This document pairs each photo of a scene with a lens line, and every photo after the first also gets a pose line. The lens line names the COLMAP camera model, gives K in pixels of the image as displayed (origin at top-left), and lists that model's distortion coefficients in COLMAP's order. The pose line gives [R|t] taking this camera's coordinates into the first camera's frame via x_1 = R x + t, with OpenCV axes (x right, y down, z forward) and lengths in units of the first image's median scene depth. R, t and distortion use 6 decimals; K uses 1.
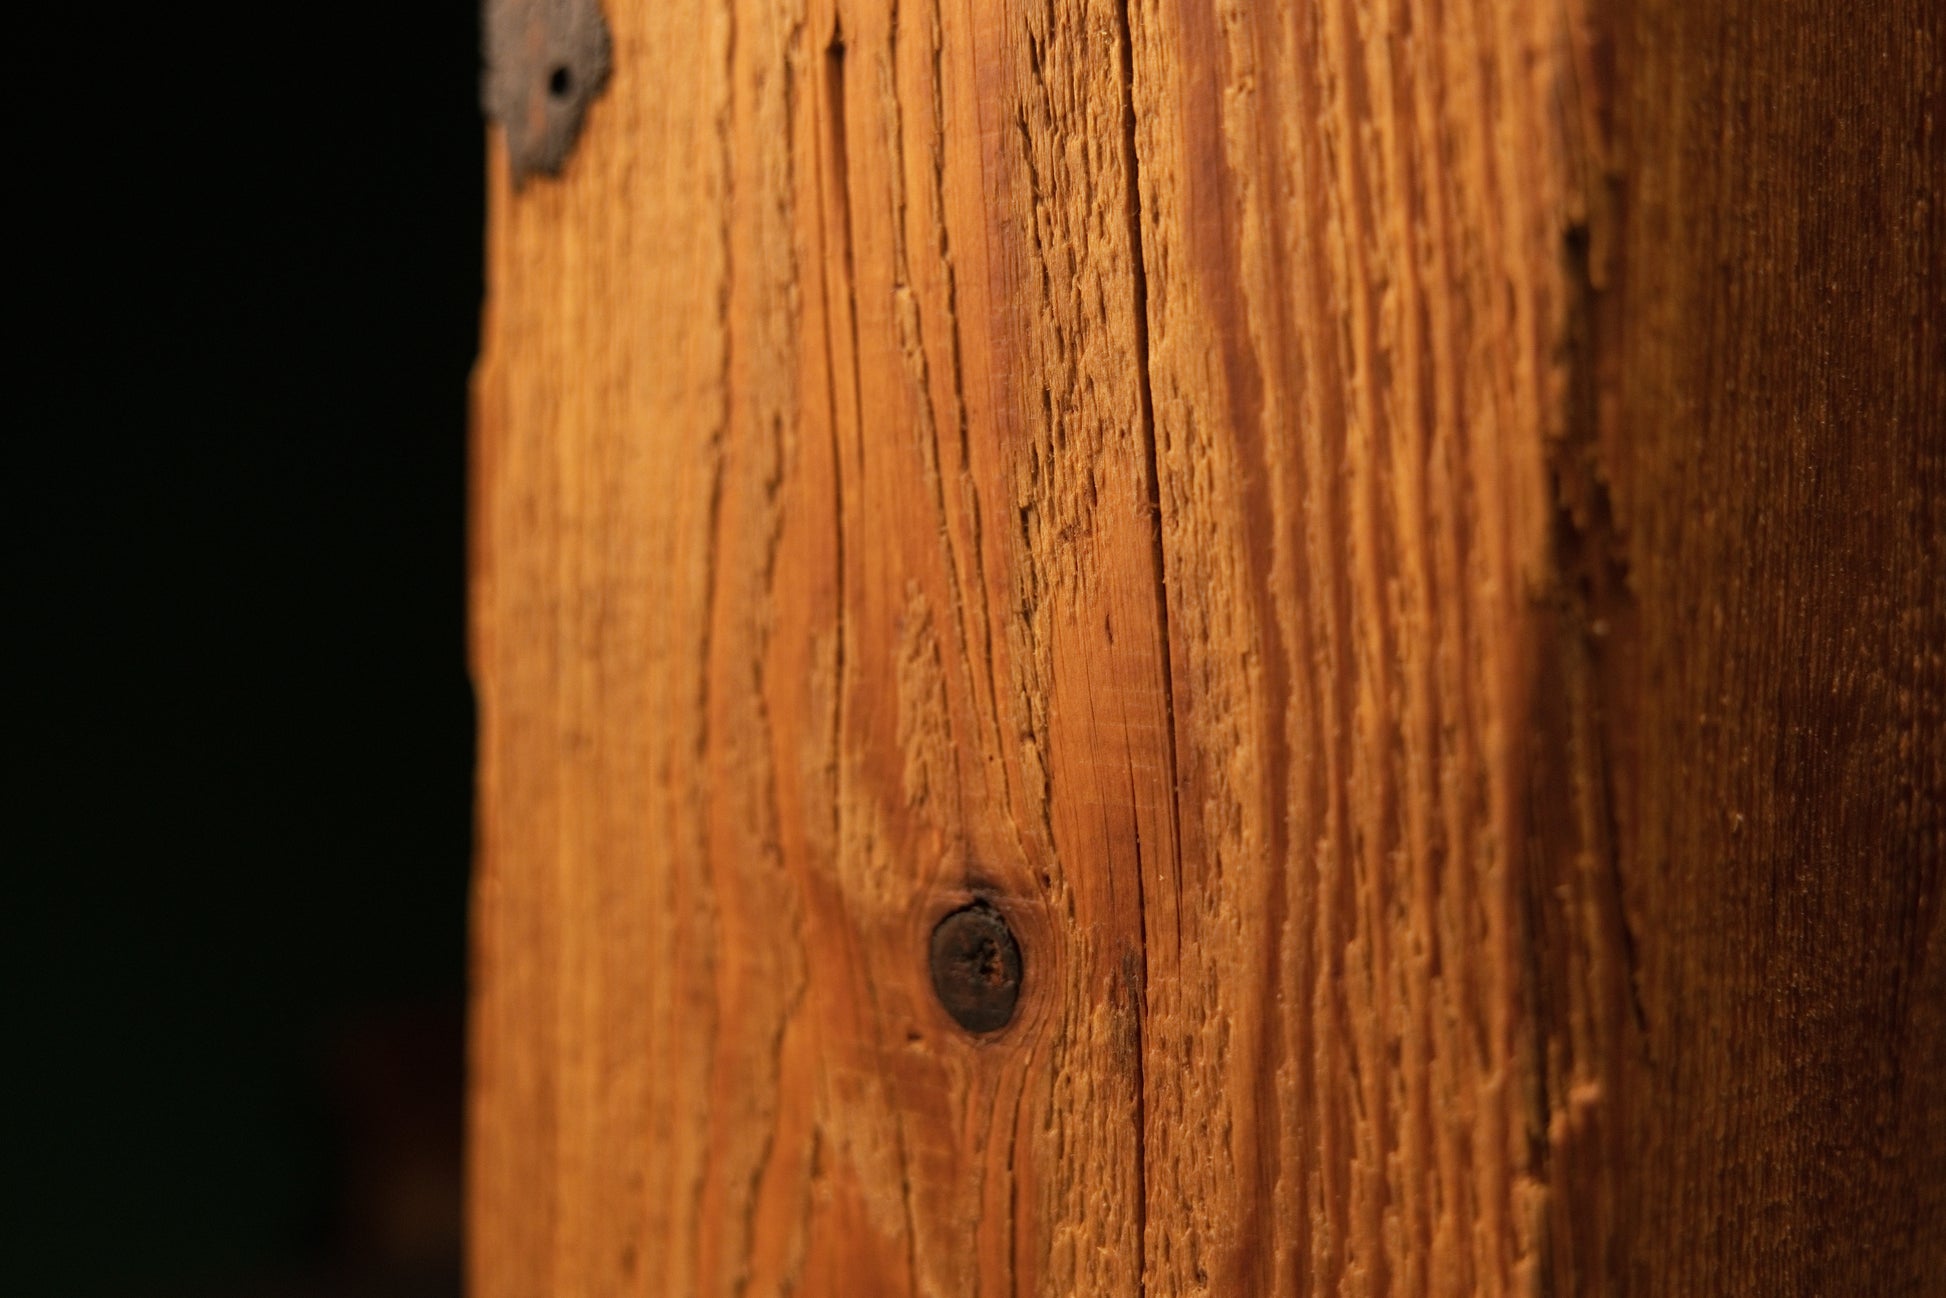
lens RADIAL K [[2346.5, 0, 1011.6], [0, 2346.5, 637.0], [0, 0, 1]] dist [-0.070369, 0.000000]
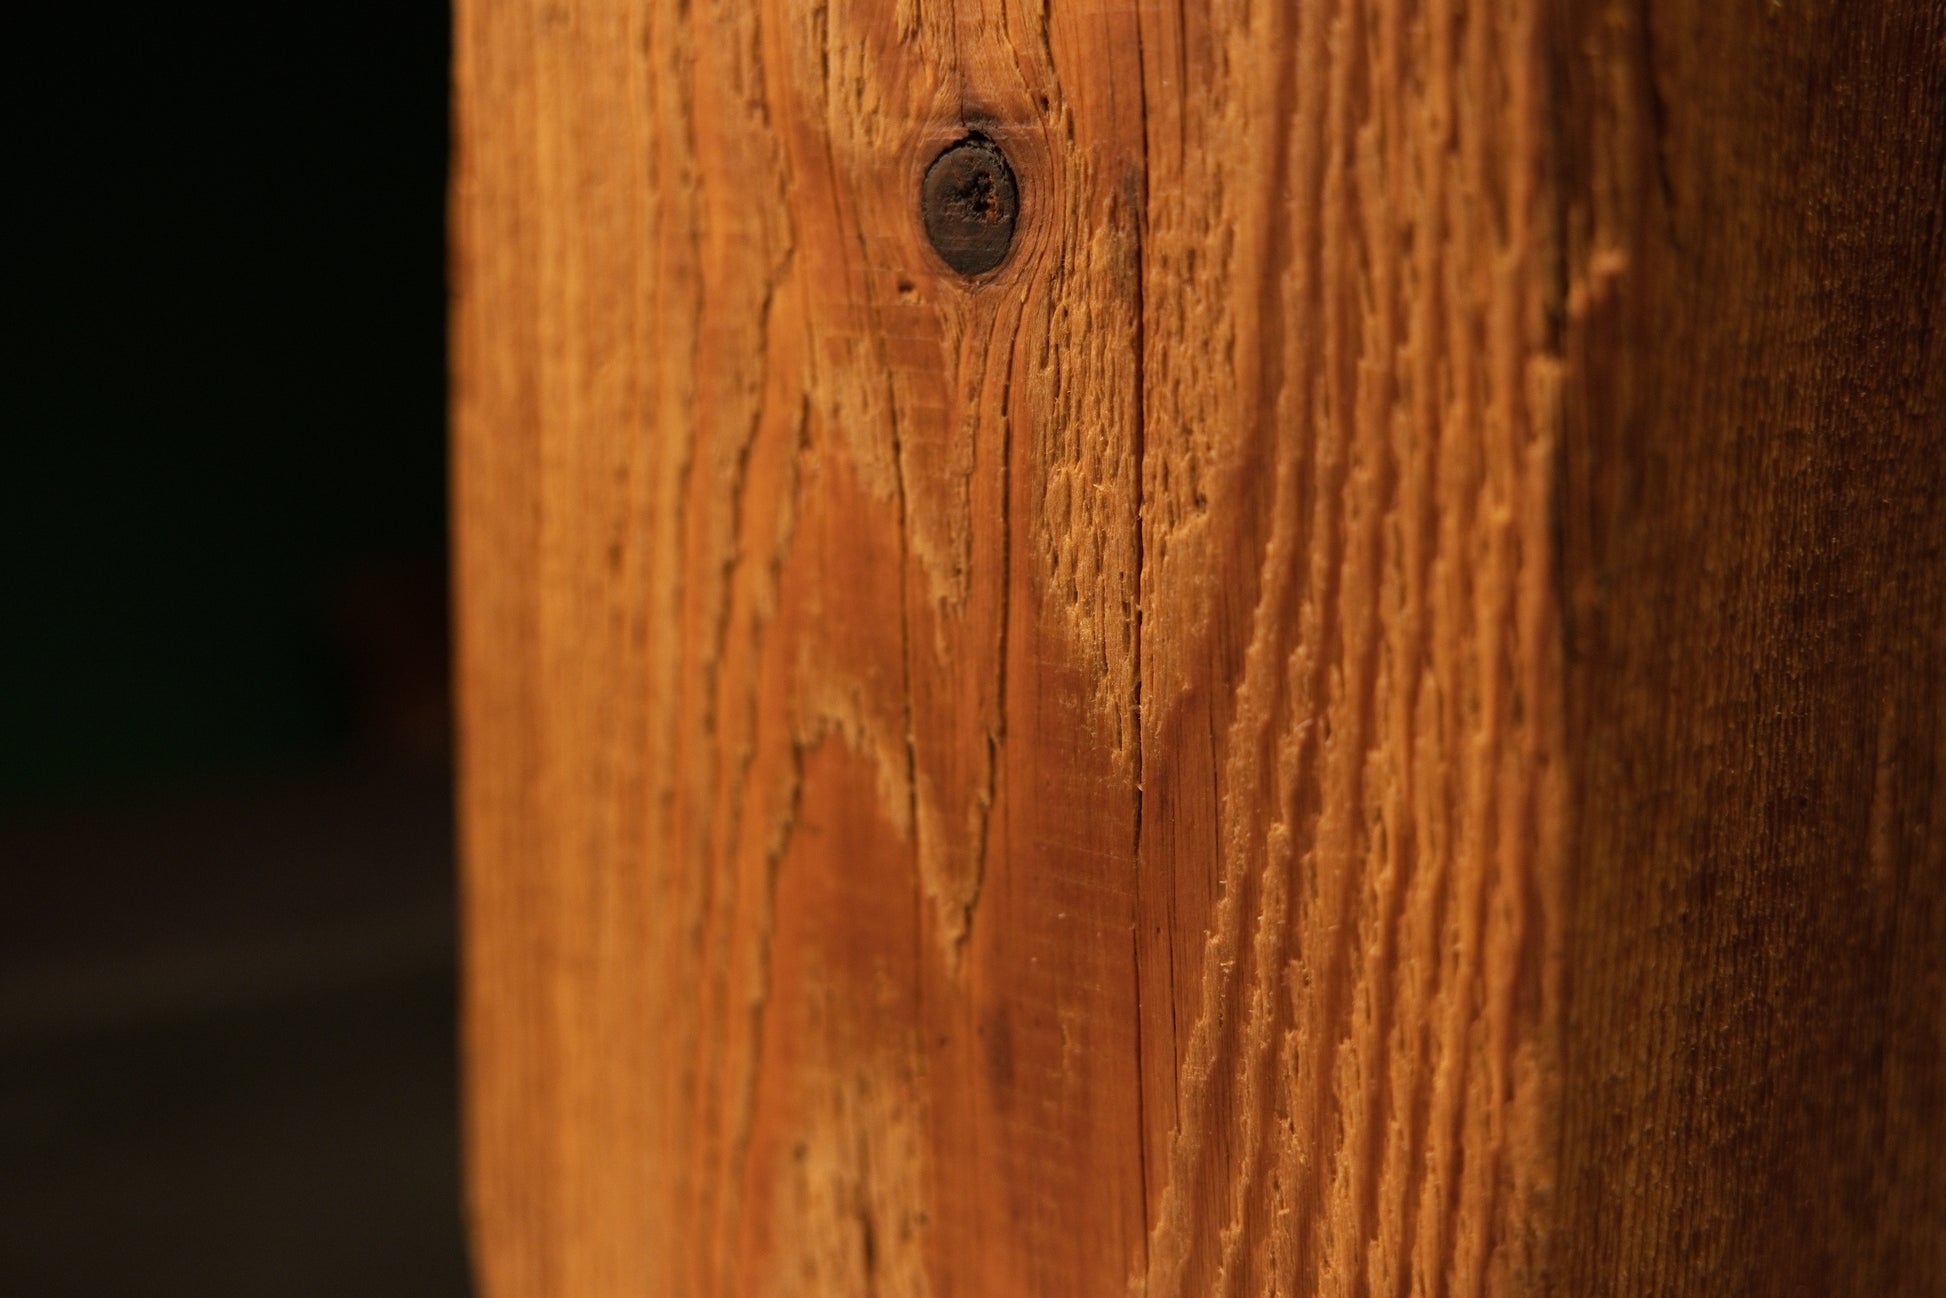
lens RADIAL K [[2346.5, 0, 979.3], [0, 2346.5, 638.0], [0, 0, 1]] dist [-0.070369, 0.000000]
pose [[0.999930, 0.006114, -0.010169, -0.000630], [-0.004436, 0.987500, 0.157557, 0.171379], [0.011005, -0.157501, 0.987457, 0.025195]]
